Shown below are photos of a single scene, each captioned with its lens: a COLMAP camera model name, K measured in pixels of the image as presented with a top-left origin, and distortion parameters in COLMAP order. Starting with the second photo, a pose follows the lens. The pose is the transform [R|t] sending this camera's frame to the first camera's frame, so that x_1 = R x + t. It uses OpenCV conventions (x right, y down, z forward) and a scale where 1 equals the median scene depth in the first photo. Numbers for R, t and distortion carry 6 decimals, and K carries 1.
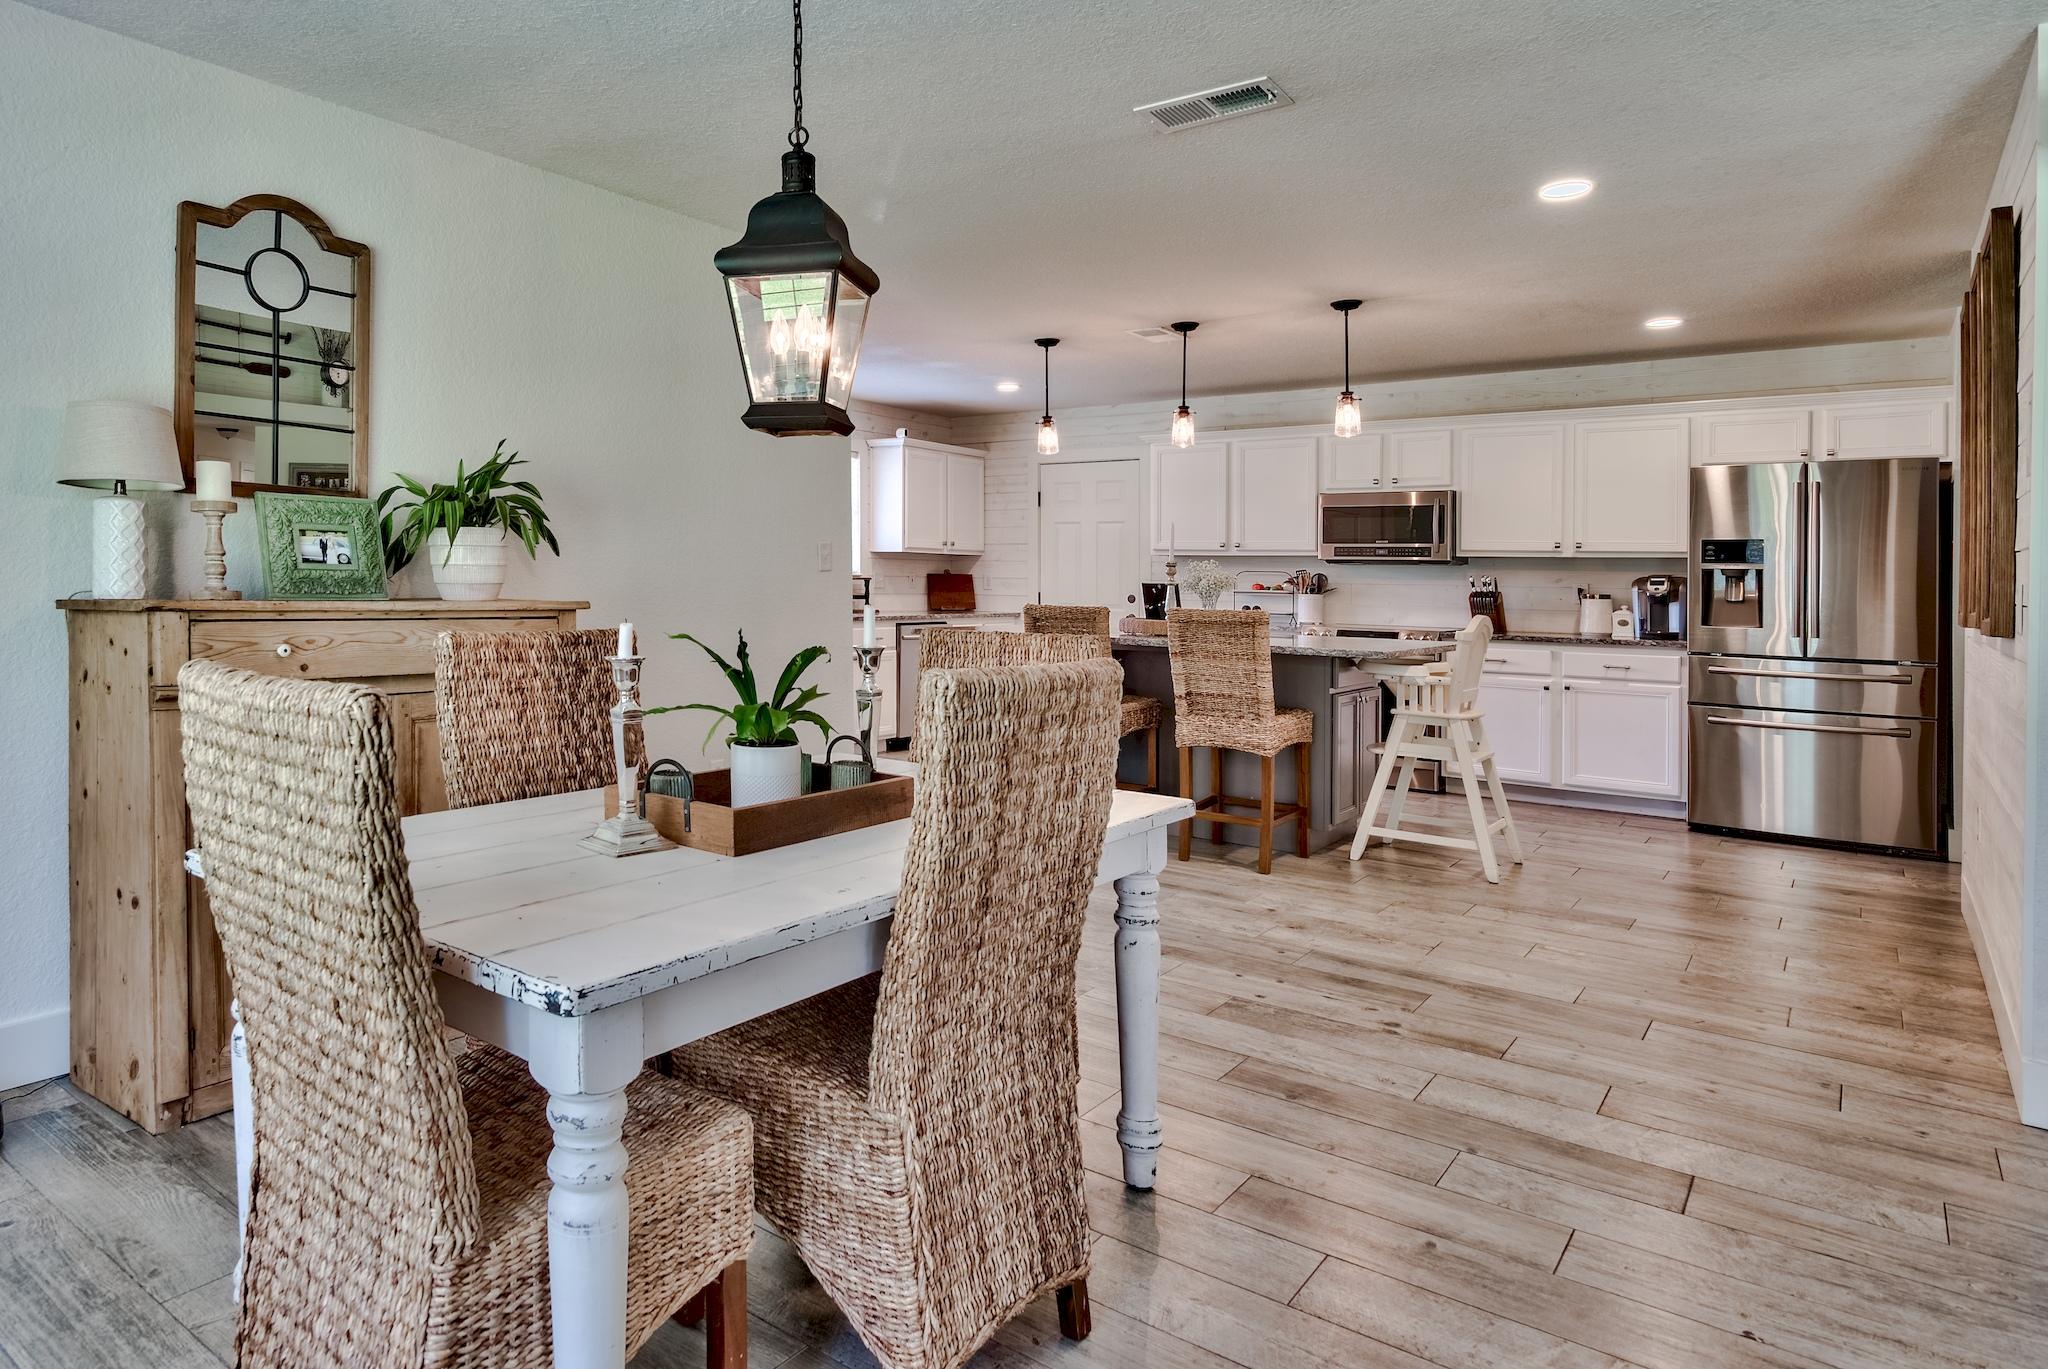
lens RADIAL K [[1252.0, 0, 829.6], [0, 1252.0, 542.9], [0, 0, 1]] dist [-0.004408, 0.002622]
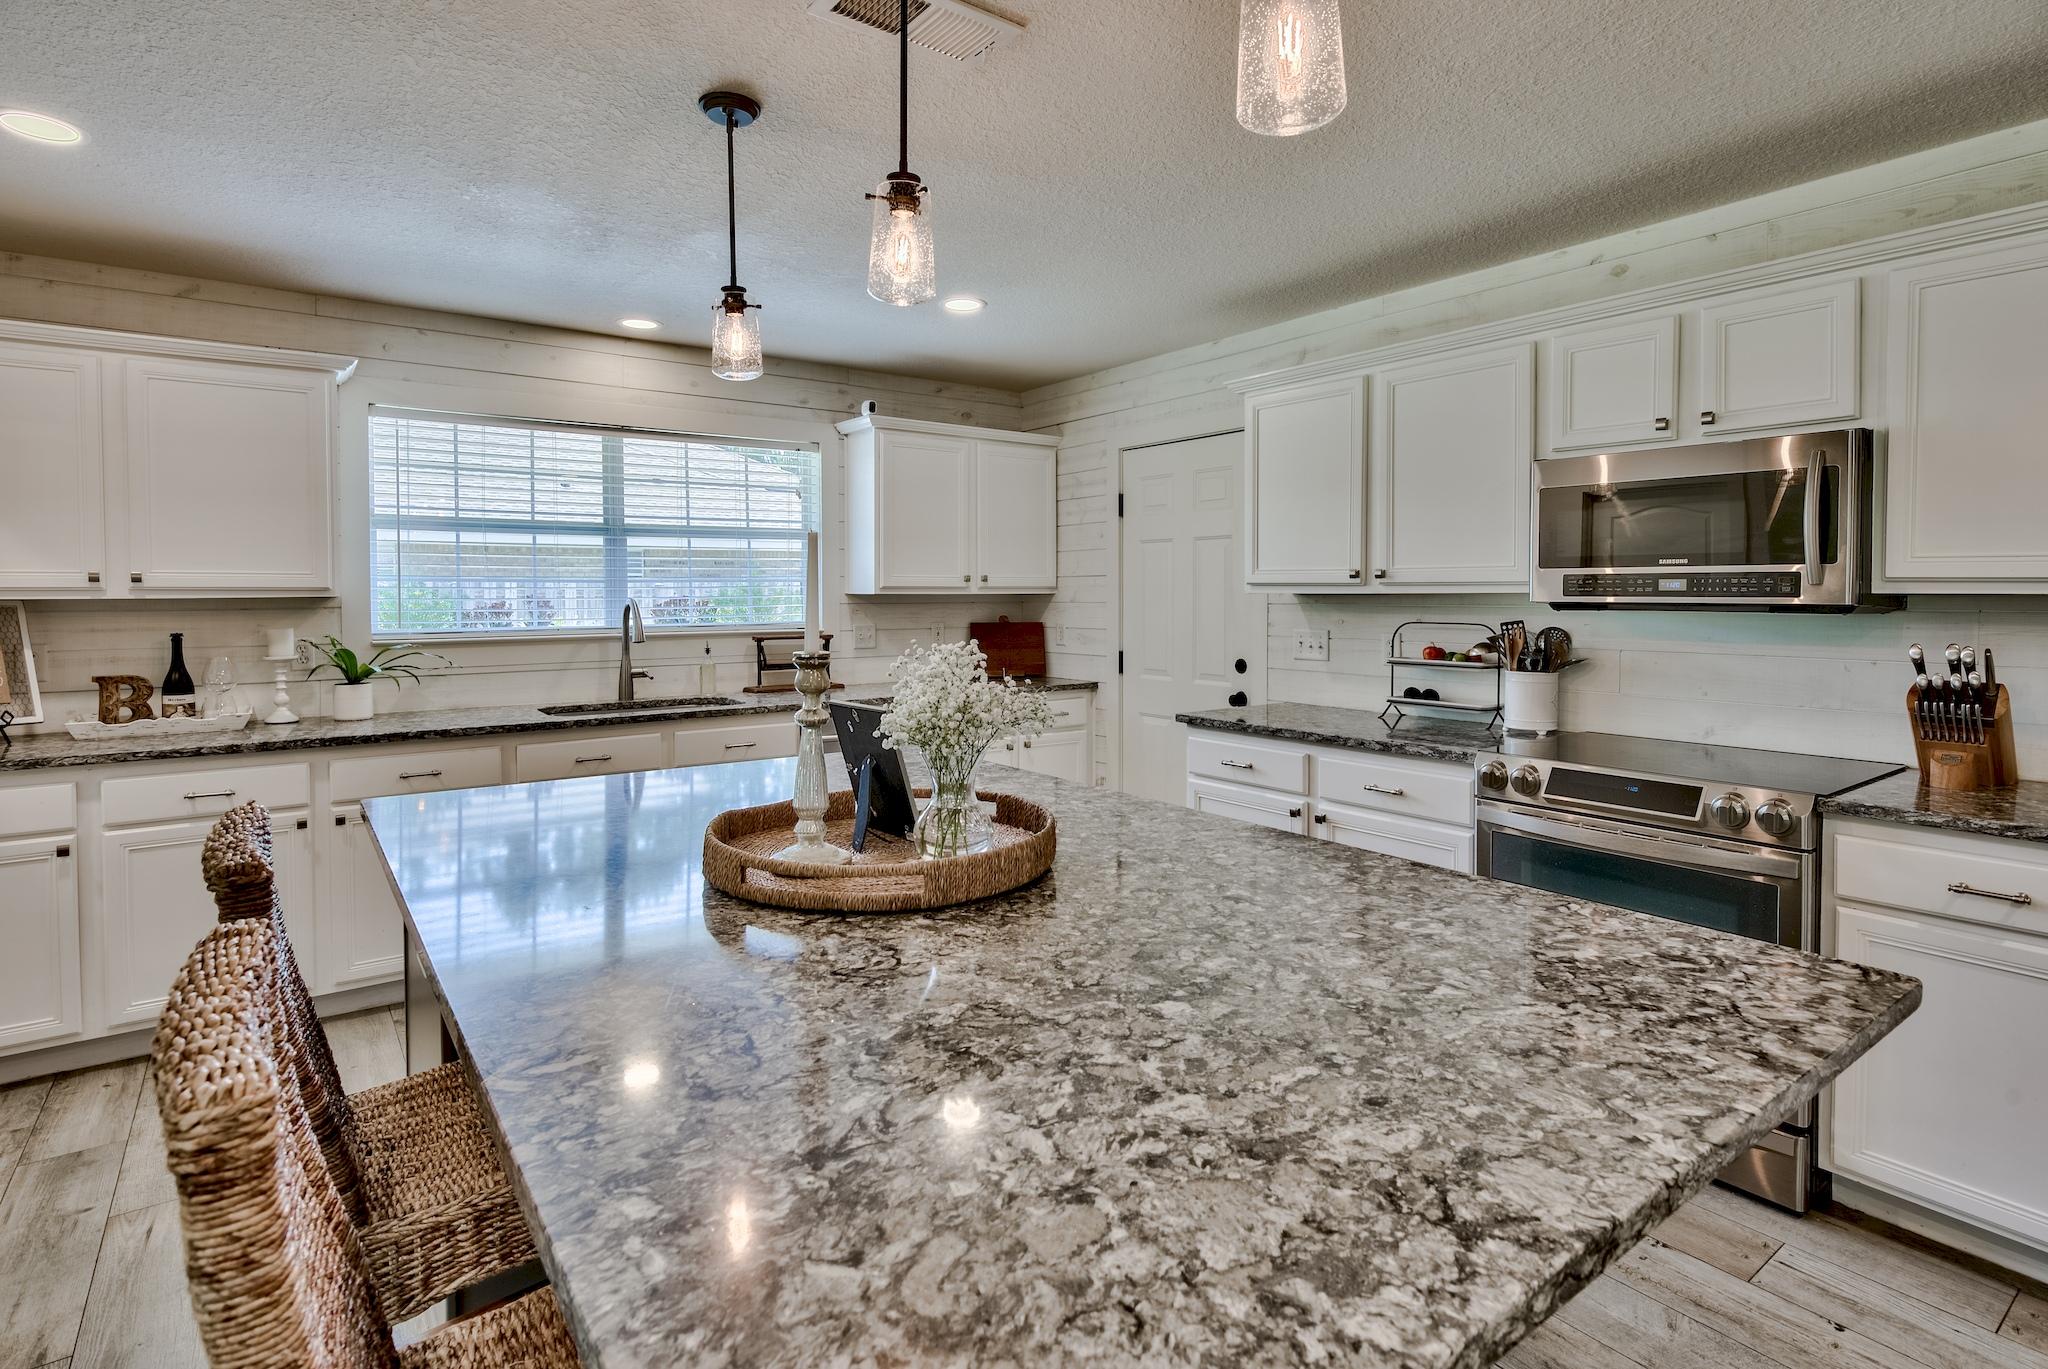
lens RADIAL K [[1029.1, 0, 1027.1], [0, 1029.1, 613.9], [0, 0, 1]] dist [-0.005096, -0.000588]
pose [[0.970615, -0.015417, -0.240145, 0.351602], [0.026299, 0.998764, 0.042175, -0.004104], [0.239198, -0.047251, 0.969820, 0.682972]]
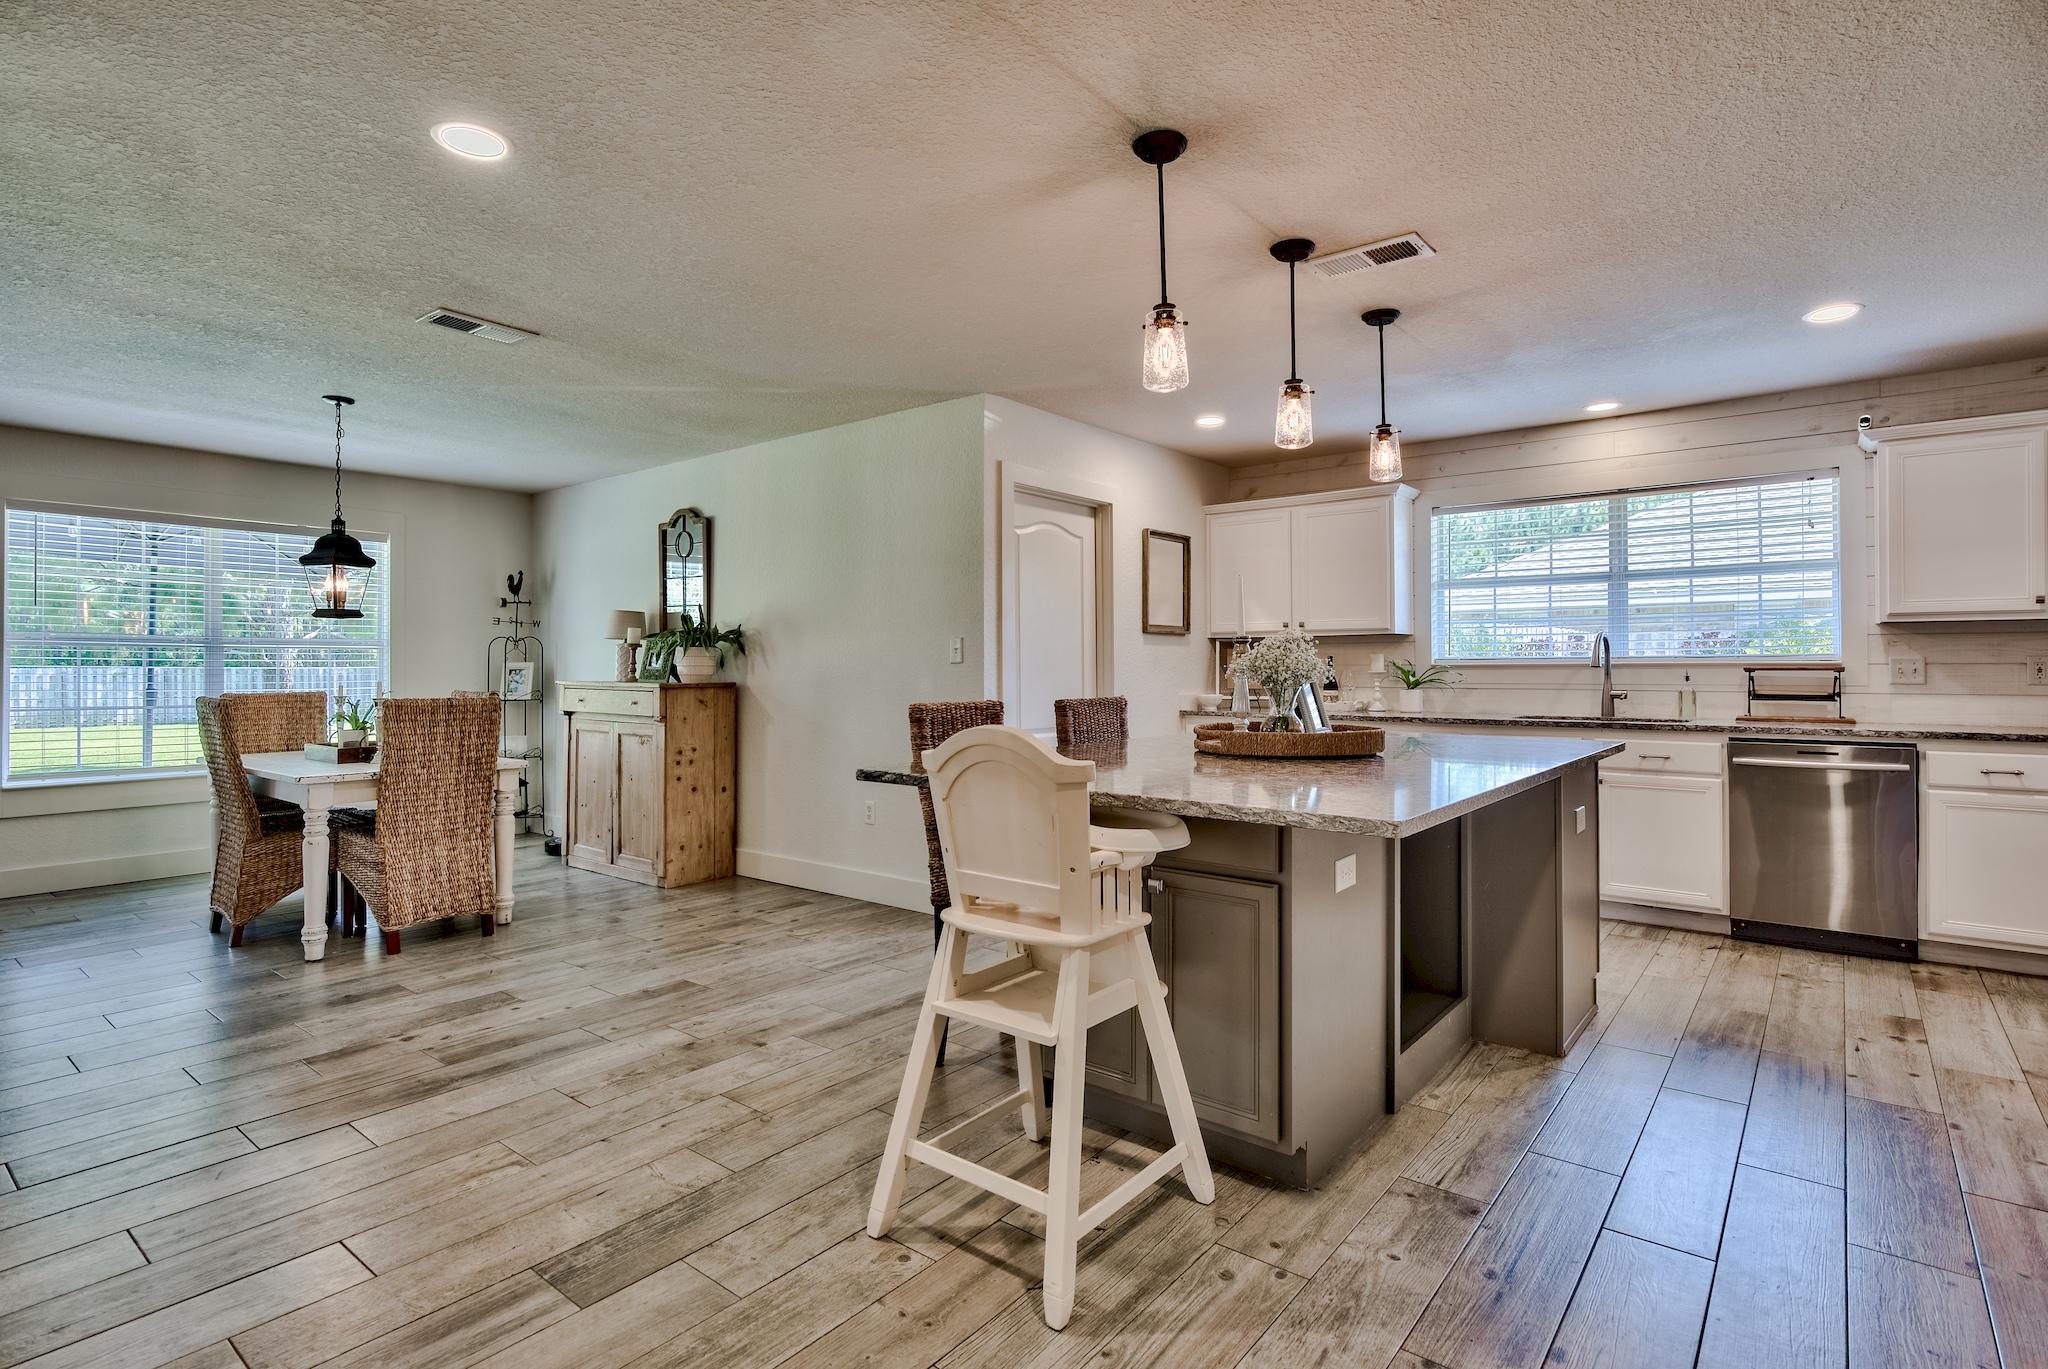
lens RADIAL K [[1020.8, 0, 1022.0], [0, 1020.8, 660.5], [0, 0, 1]] dist [-0.006259, -0.000889]
pose [[0.012702, -0.021882, -0.999680, 0.718301], [0.029609, 0.999330, -0.021498, 0.031462], [0.999481, -0.029326, 0.013342, 0.792254]]
